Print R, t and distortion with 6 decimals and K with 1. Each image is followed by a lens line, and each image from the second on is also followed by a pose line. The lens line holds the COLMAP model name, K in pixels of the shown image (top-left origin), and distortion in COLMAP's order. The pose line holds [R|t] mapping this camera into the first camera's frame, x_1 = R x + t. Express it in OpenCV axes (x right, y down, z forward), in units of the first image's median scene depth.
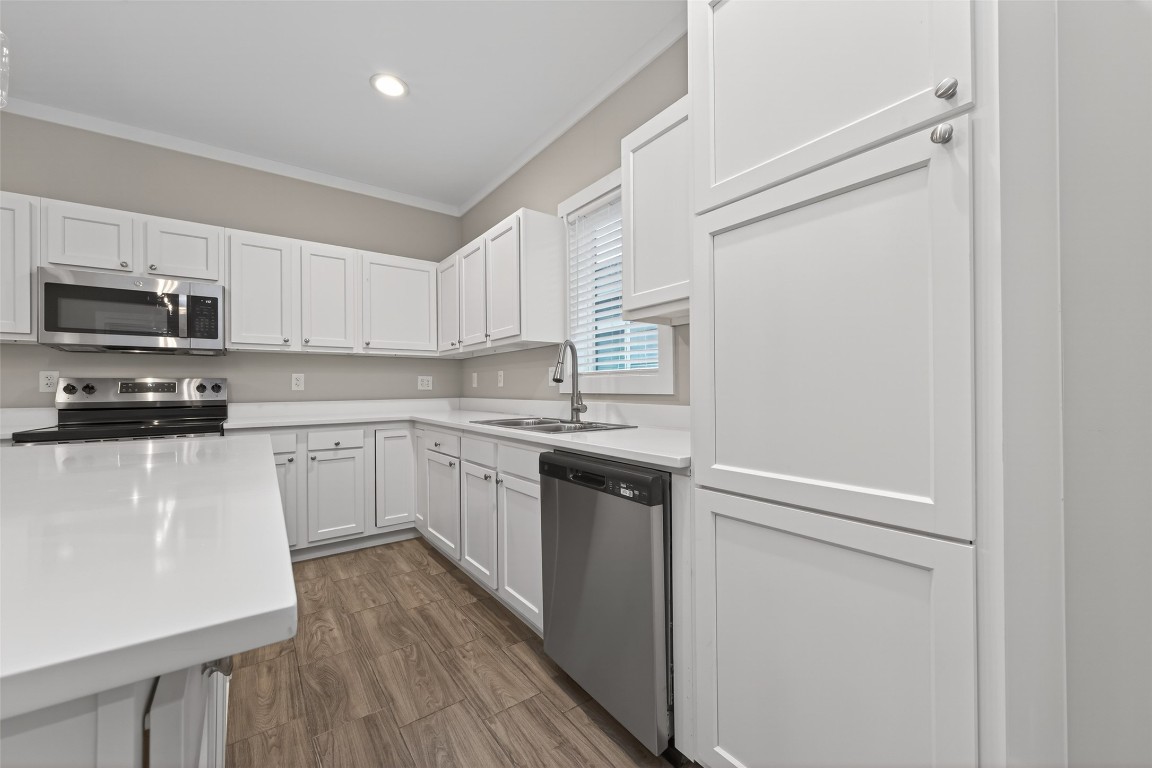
lens RADIAL K [[445.6, 0, 572.2], [0, 445.6, 385.4], [0, 0, 1]] dist [0.008118, -0.002226]
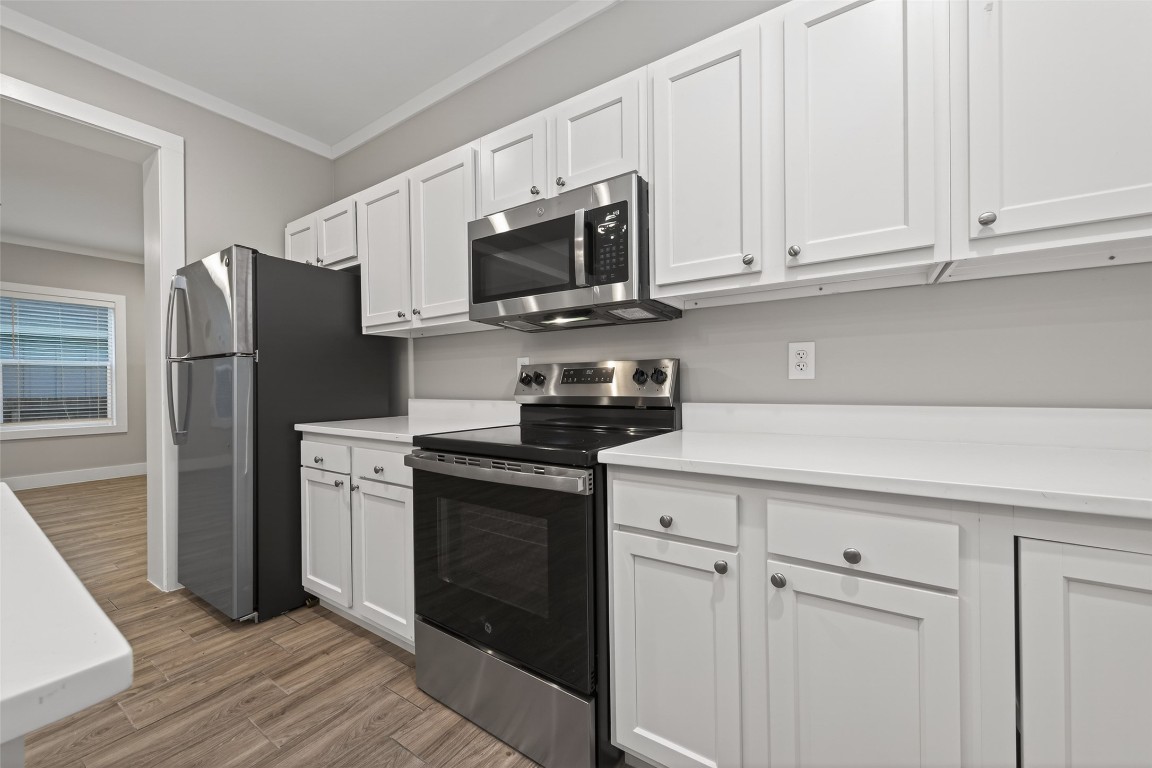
lens RADIAL K [[445.6, 0, 581.0], [0, 445.6, 385.8], [0, 0, 1]] dist [0.008118, -0.002226]
pose [[0.353106, 0.009602, -0.935534, -0.308652], [0.014036, 0.999780, 0.015559, 0.008946], [0.935478, -0.018625, 0.352893, 0.720450]]
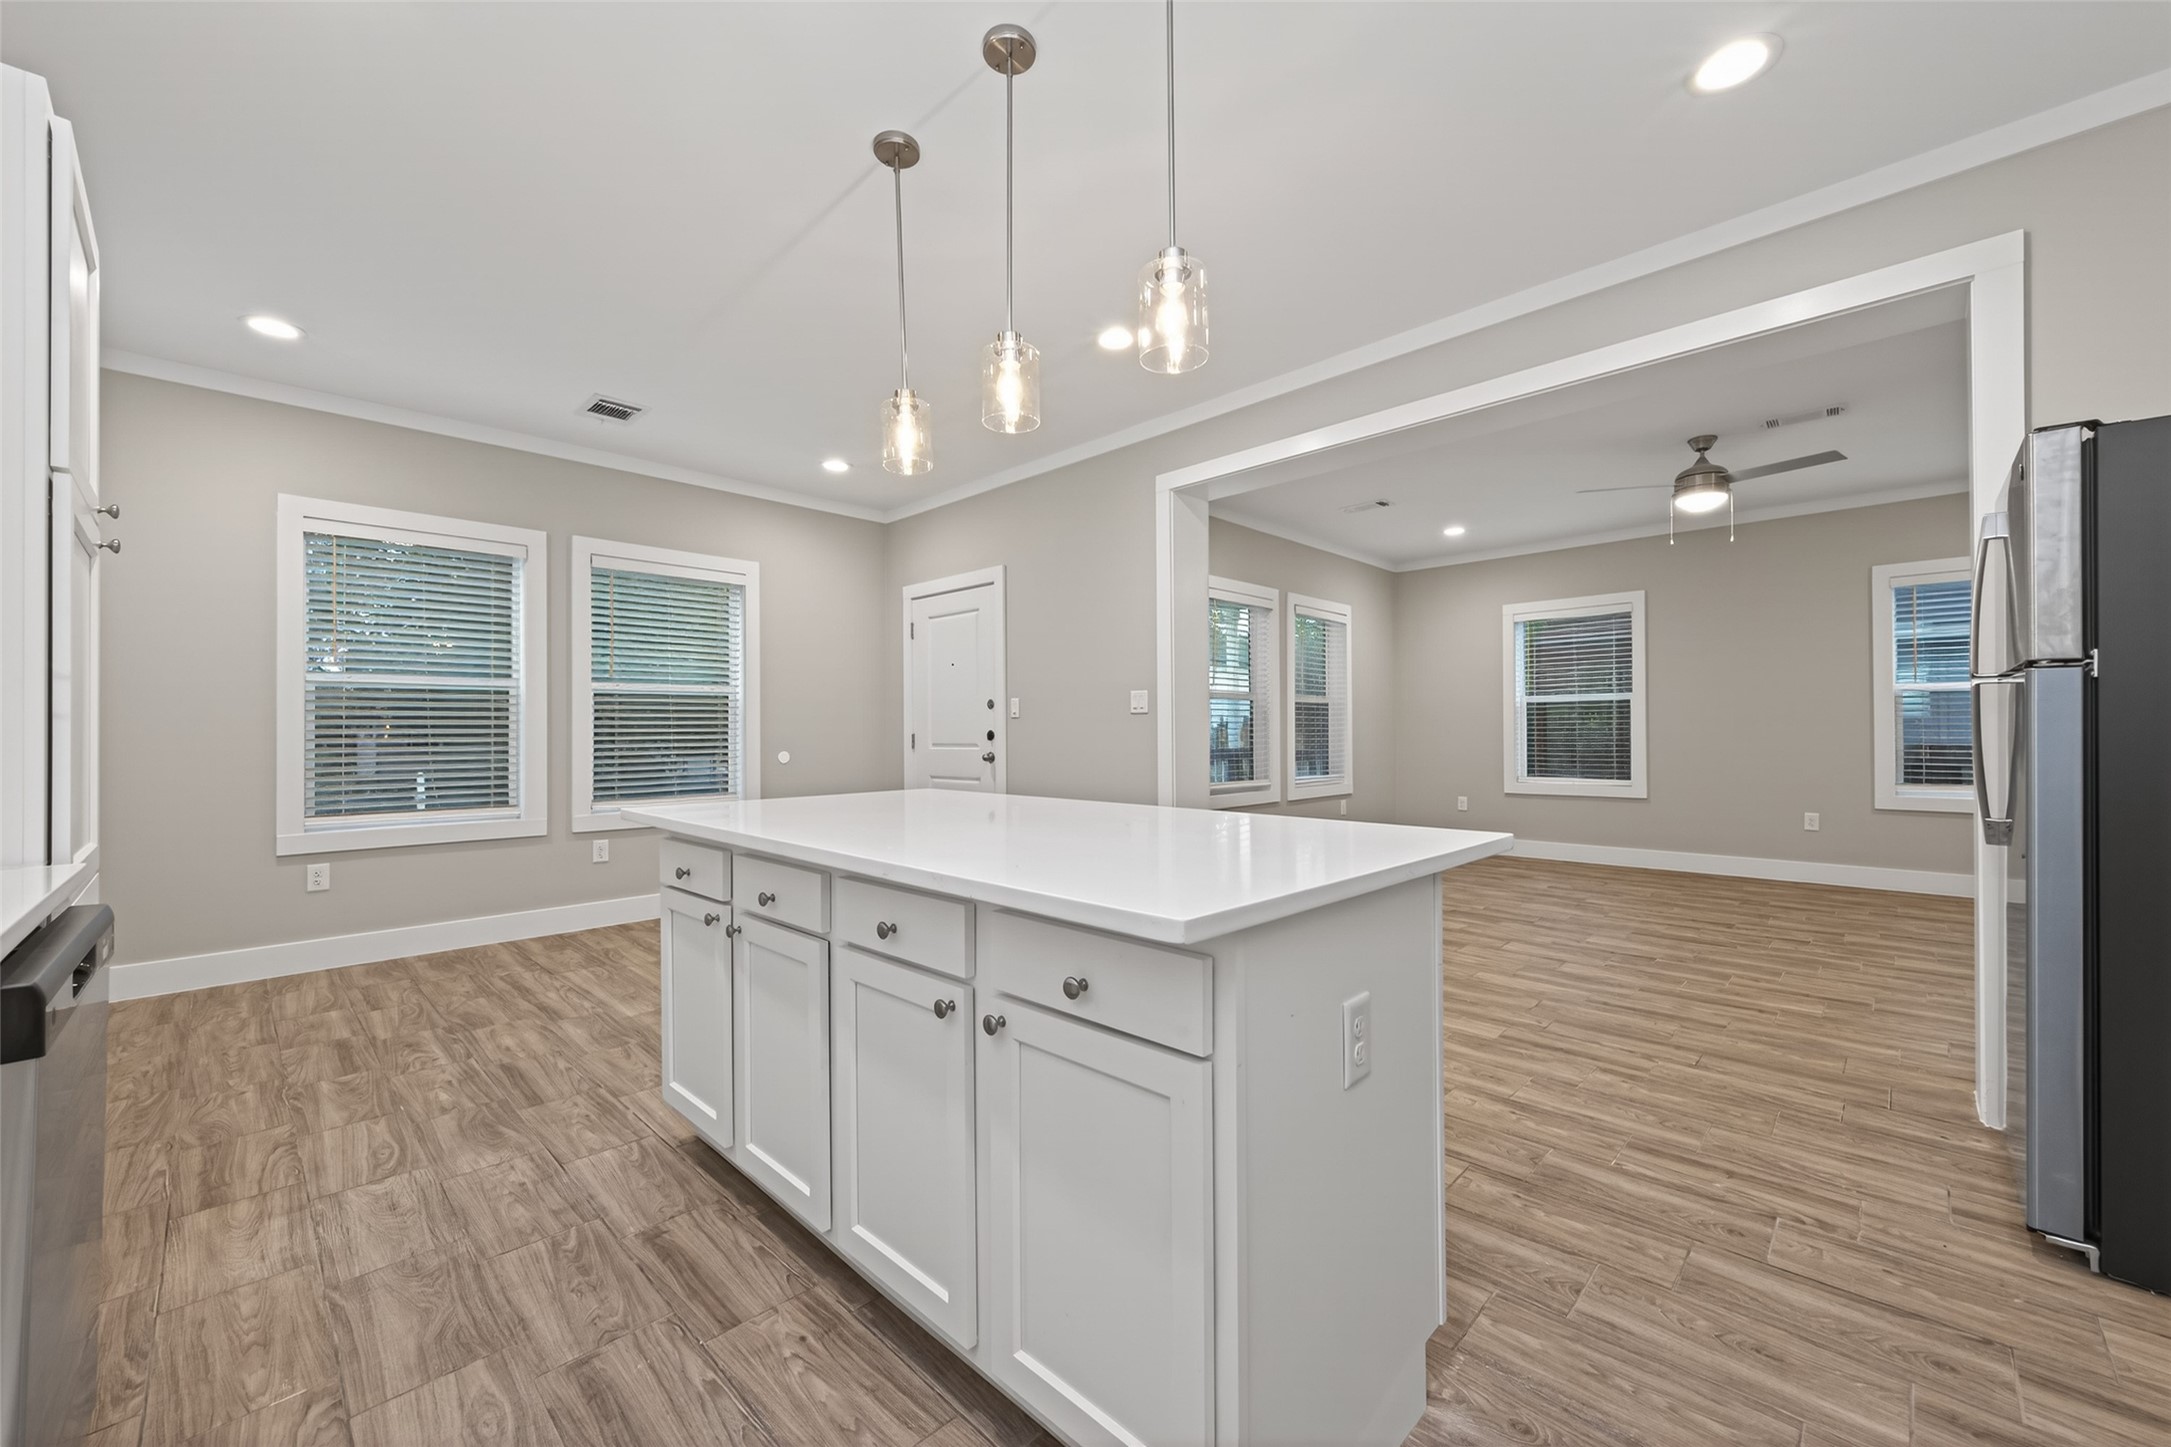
lens RADIAL K [[839.8, 0, 1080.4], [0, 839.8, 725.5], [0, 0, 1]] dist [0.008118, -0.002226]
pose [[-0.986970, 0.013775, -0.160313, -0.361874], [0.016962, 0.999684, -0.018528, 0.008008], [0.160007, -0.021006, -0.986892, 0.941667]]
